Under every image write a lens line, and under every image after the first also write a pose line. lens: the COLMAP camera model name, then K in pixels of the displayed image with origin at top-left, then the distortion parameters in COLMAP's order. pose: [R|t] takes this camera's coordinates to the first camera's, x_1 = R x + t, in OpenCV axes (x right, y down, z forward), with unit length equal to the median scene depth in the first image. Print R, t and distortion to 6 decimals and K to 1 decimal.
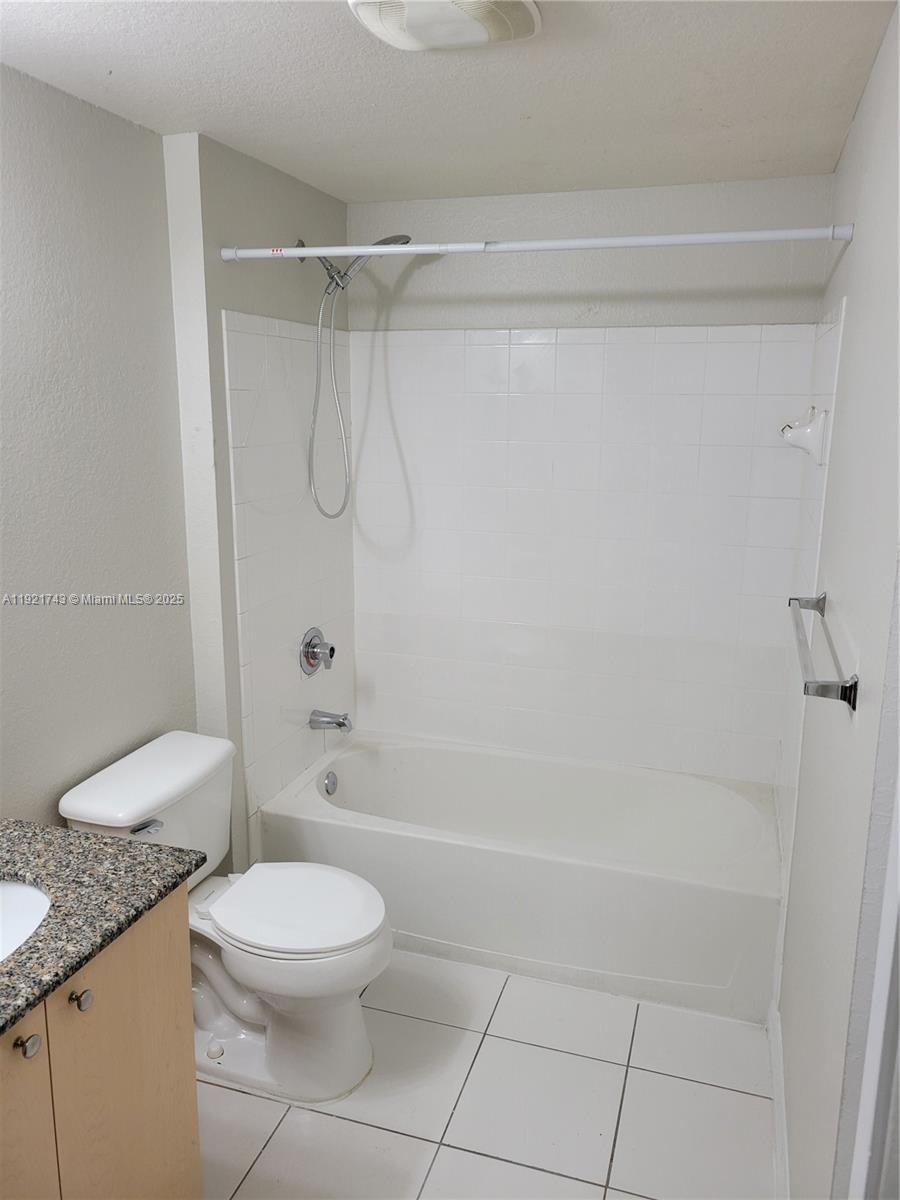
lens RADIAL K [[909.9, 0, 450.1], [0, 909.9, 596.3], [0, 0, 1]] dist [0.045690, -0.020272]
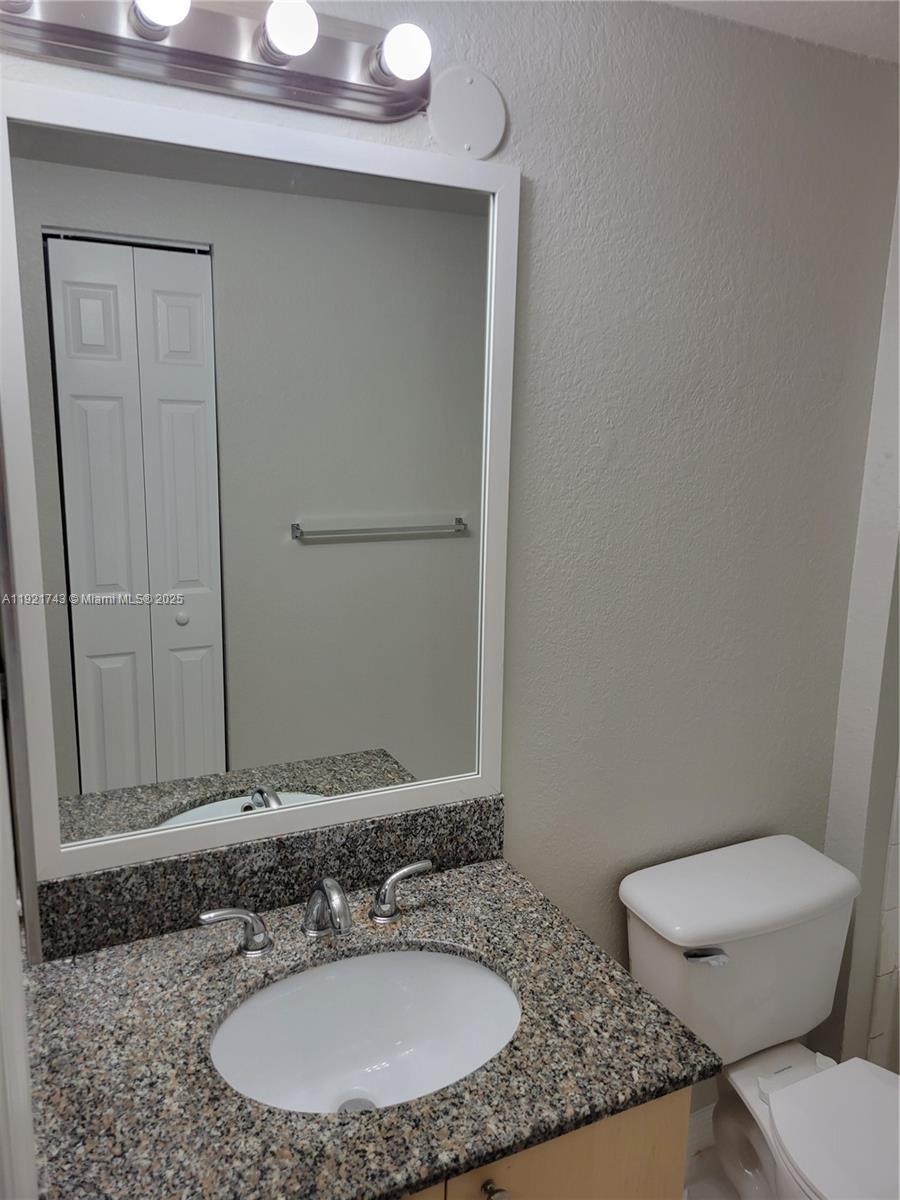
lens RADIAL K [[909.9, 0, 449.4], [0, 909.9, 597.9], [0, 0, 1]] dist [0.045690, -0.020272]
pose [[0.700957, 0.147359, -0.697814, 0.023951], [-0.166156, 0.985240, 0.041151, -0.059788], [0.693579, 0.087101, 0.715096, 0.337398]]
